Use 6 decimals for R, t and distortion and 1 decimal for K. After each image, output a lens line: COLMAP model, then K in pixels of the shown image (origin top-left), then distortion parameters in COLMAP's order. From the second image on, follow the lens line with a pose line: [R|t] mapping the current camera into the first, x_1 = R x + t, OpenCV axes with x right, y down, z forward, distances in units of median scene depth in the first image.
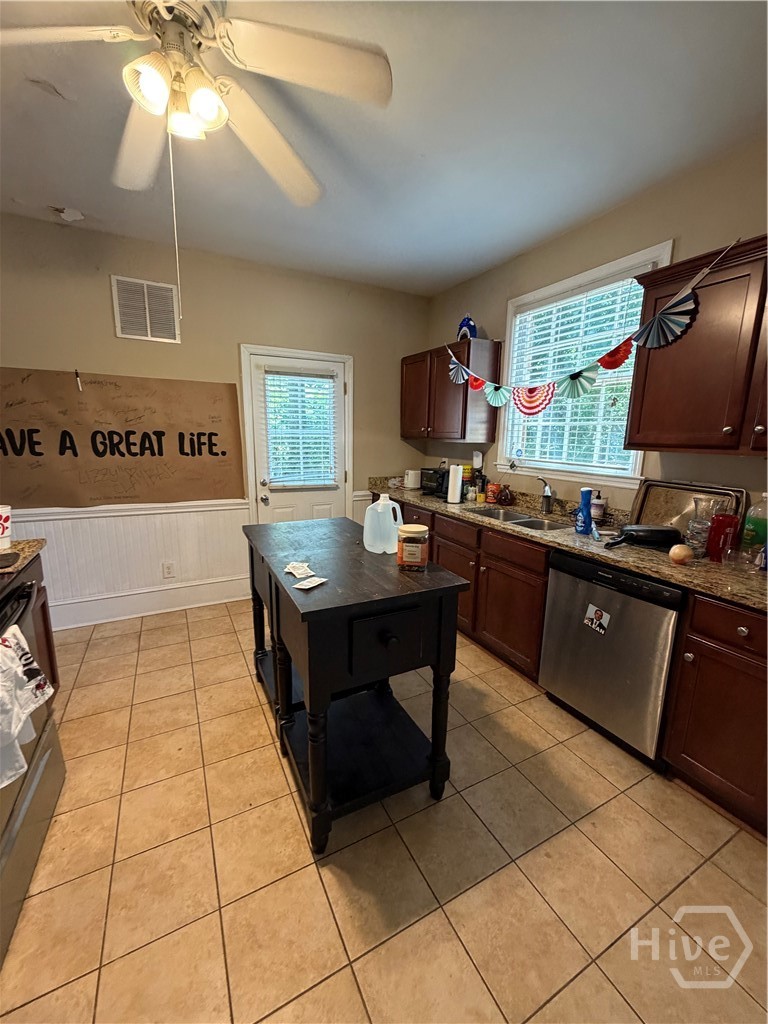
lens RADIAL K [[409.4, 0, 384.6], [0, 409.4, 511.1], [0, 0, 1]] dist [0.001769, 0.000258]
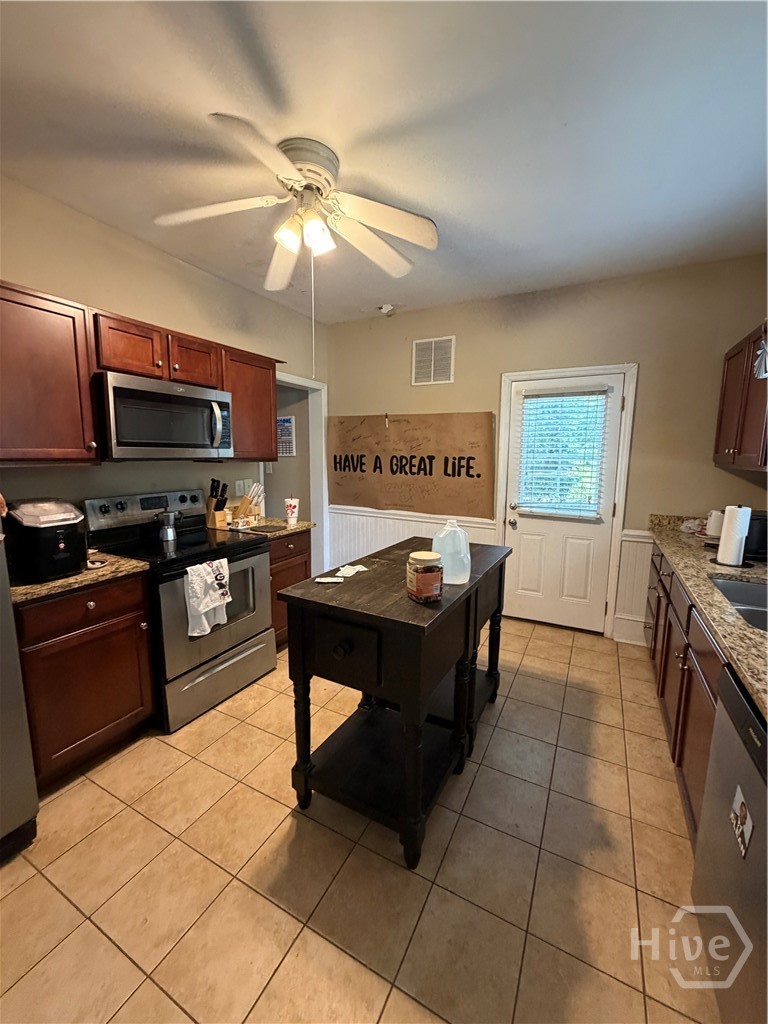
lens RADIAL K [[409.4, 0, 384.3], [0, 409.4, 512.0], [0, 0, 1]] dist [0.001769, 0.000258]
pose [[0.567257, 0.107514, -0.816492, 0.400989], [-0.156118, 0.987503, 0.021569, -0.032518], [0.808608, 0.115234, 0.576953, 0.196284]]
